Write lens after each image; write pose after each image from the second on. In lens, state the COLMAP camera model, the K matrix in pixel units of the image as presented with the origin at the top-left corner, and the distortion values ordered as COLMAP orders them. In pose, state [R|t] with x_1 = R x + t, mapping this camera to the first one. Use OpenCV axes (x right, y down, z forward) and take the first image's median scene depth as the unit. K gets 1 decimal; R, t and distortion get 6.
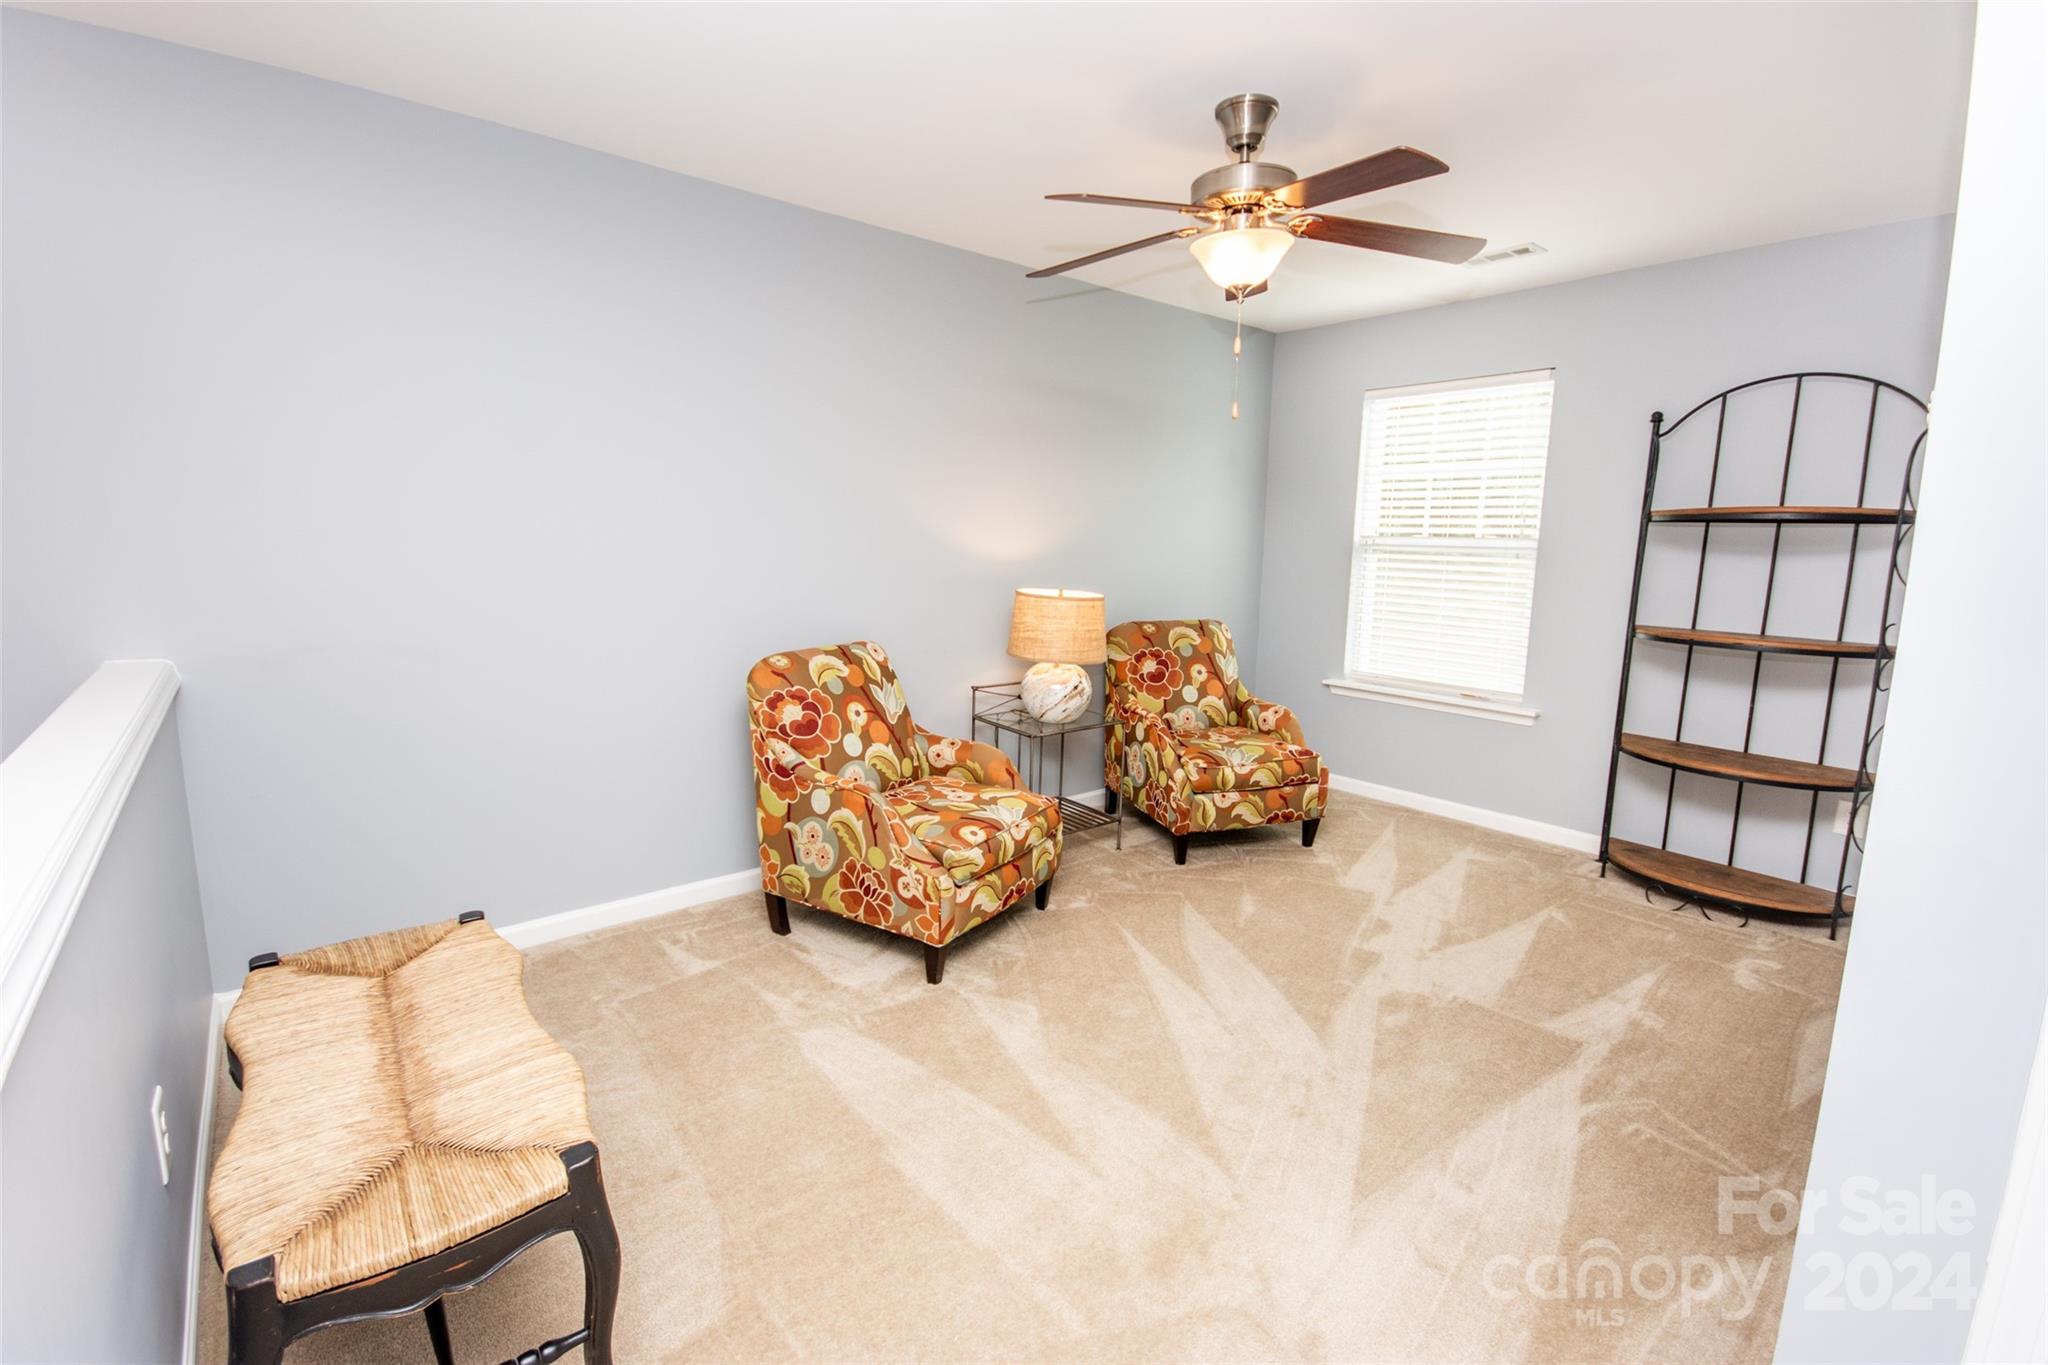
lens RADIAL K [[920.9, 0, 1018.4], [0, 920.9, 671.2], [0, 0, 1]] dist [-0.001971, -0.000115]
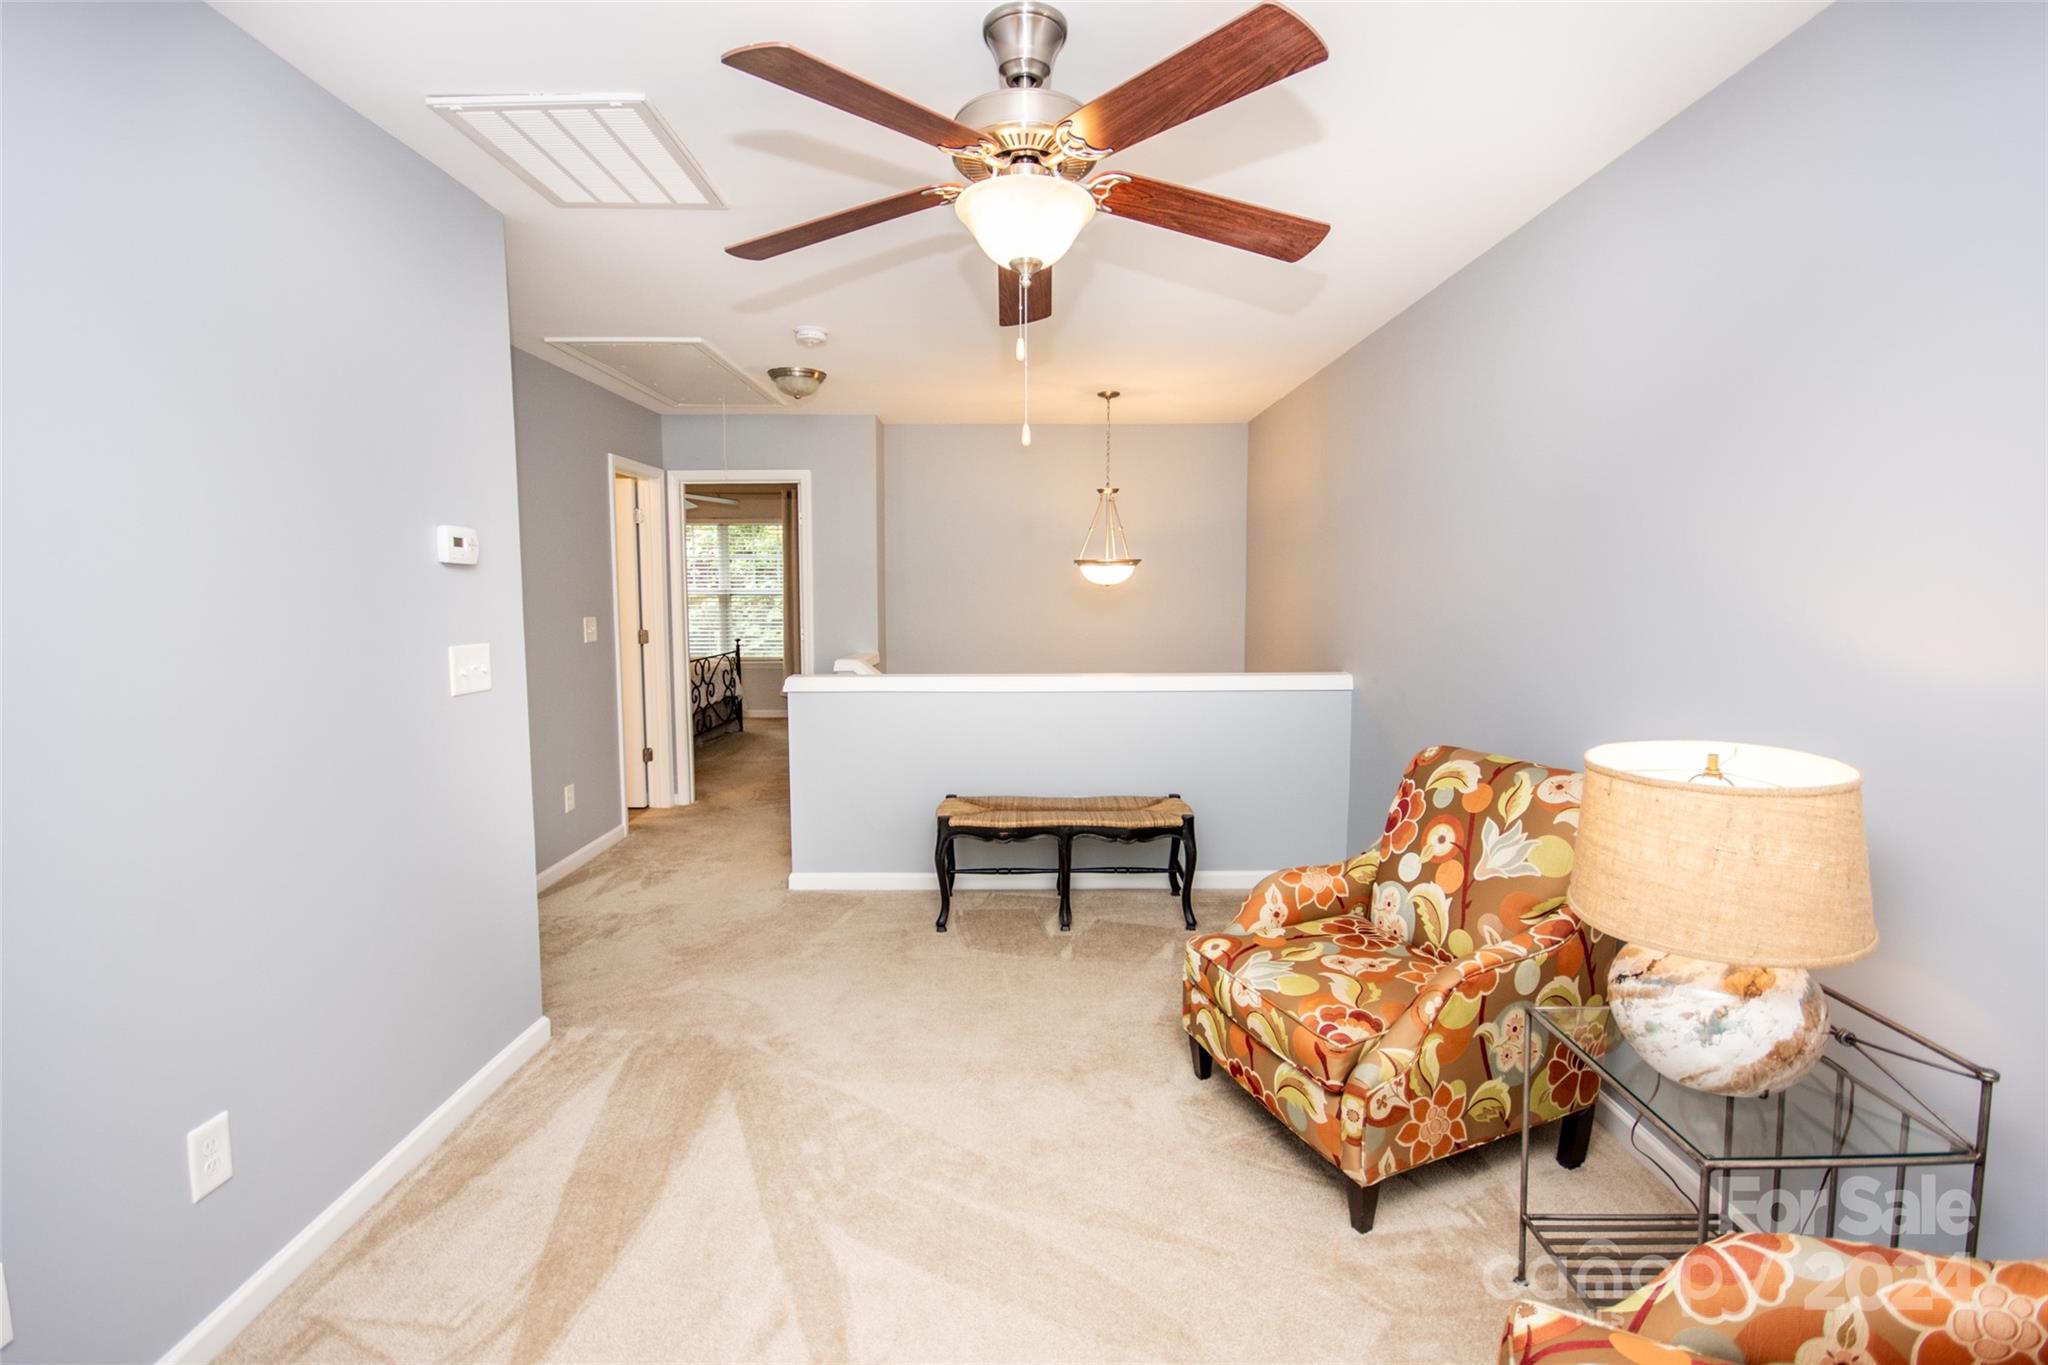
lens RADIAL K [[938.9, 0, 996.5], [0, 938.9, 663.7], [0, 0, 1]] dist [-0.000563, -0.000308]
pose [[-0.658478, 0.045740, -0.751209, 0.671220], [-0.123461, 0.978064, 0.167773, -0.188776], [0.742404, 0.203220, -0.638387, 1.230321]]
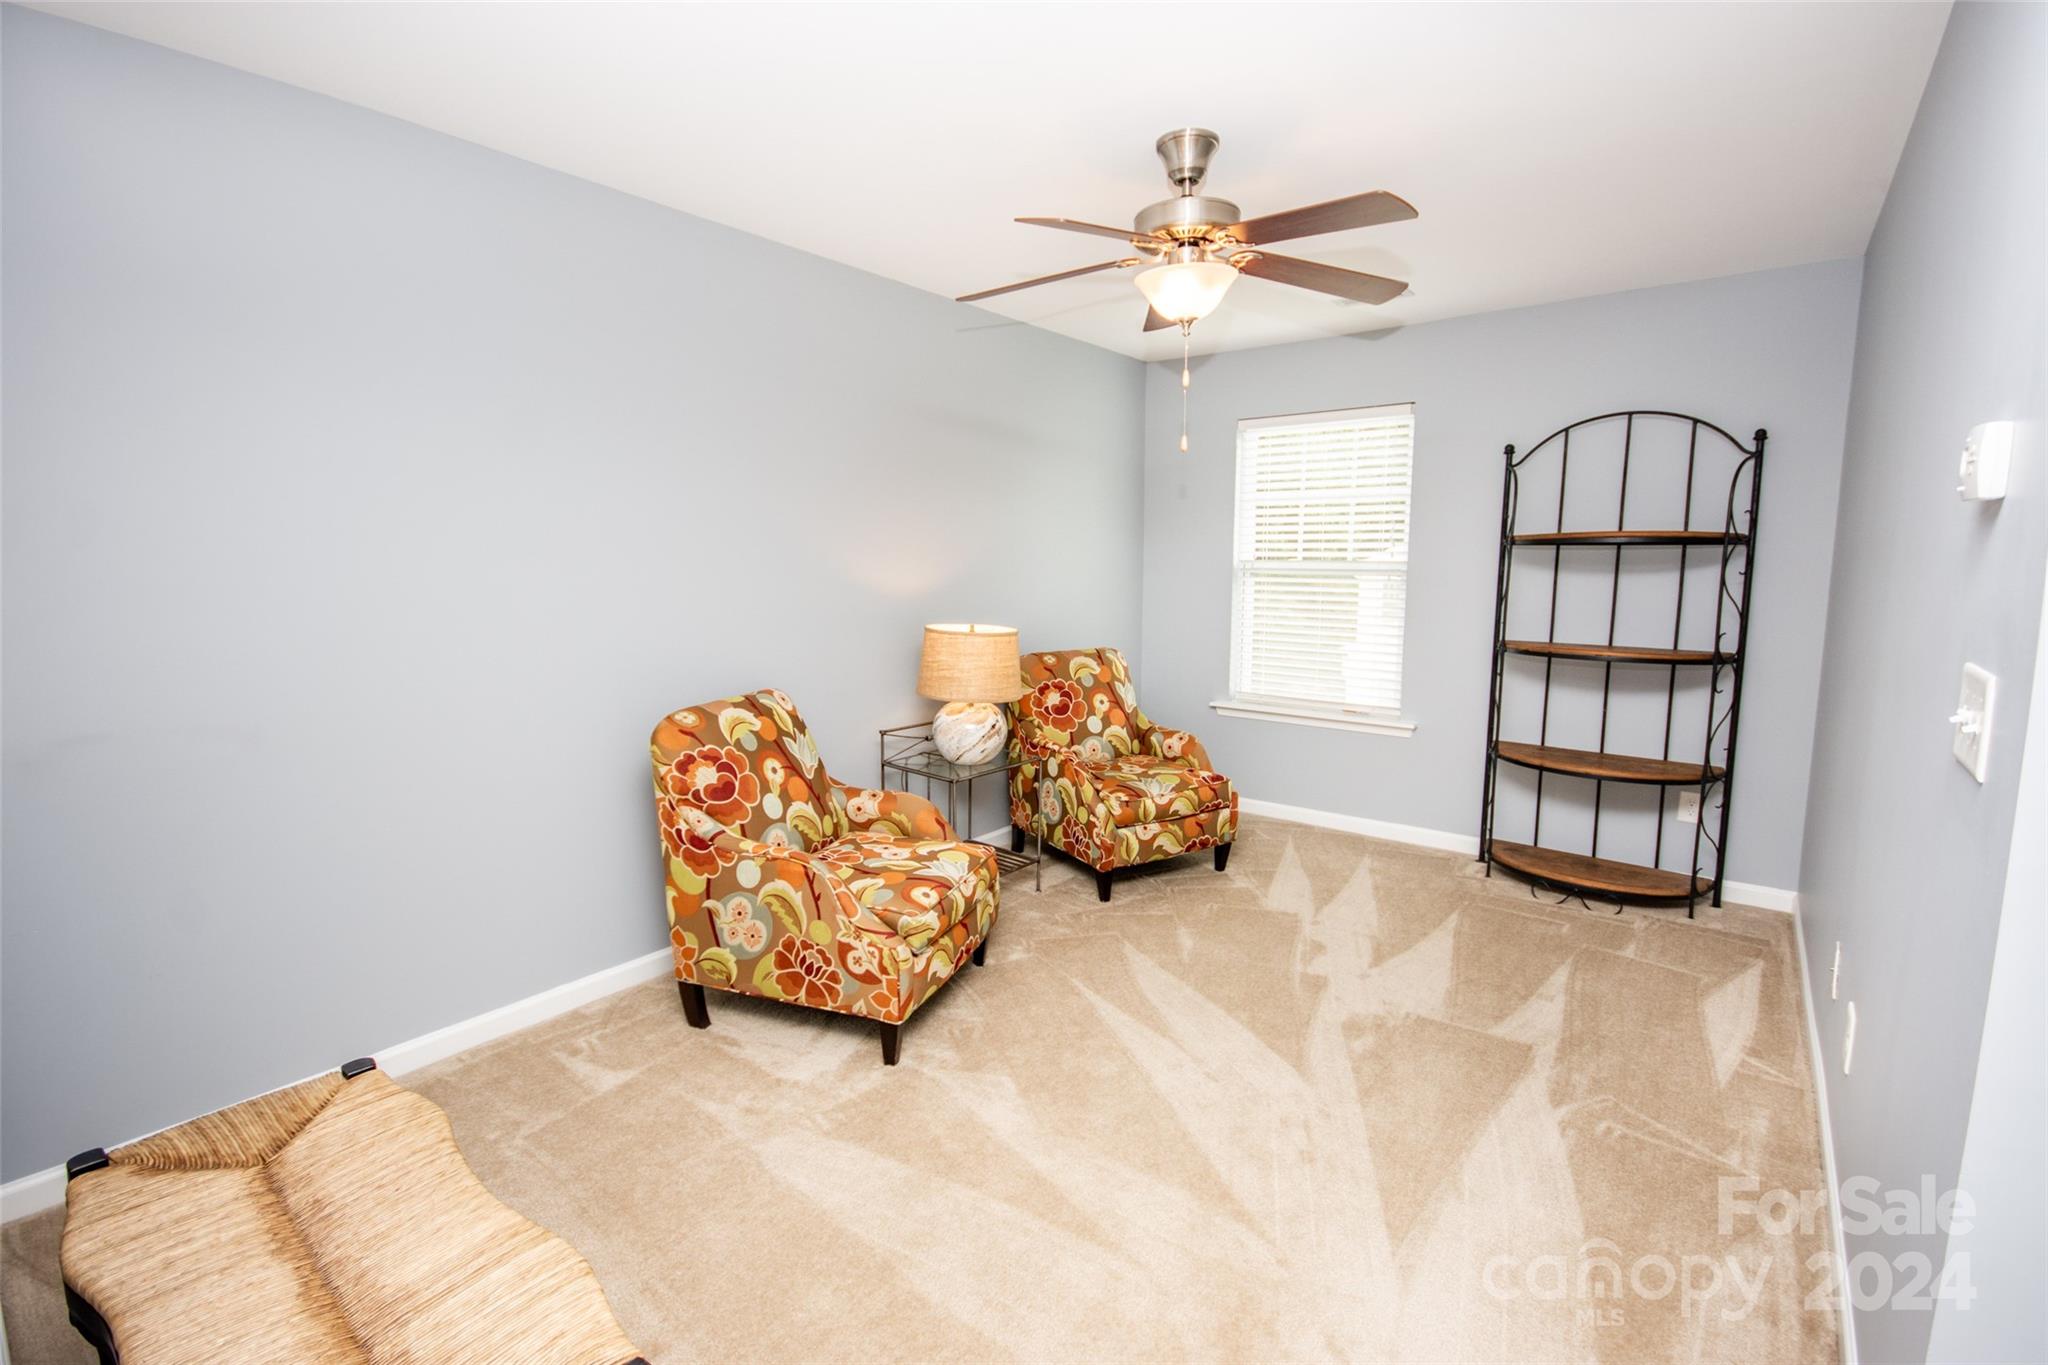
lens RADIAL K [[932.2, 0, 1025.1], [0, 932.2, 667.3], [0, 0, 1]] dist [0.000742, -0.000530]
pose [[0.978203, -0.042079, 0.203344, -0.119158], [0.047943, 0.998562, -0.023995, -0.022315], [-0.202042, 0.033221, 0.978813, 0.051565]]
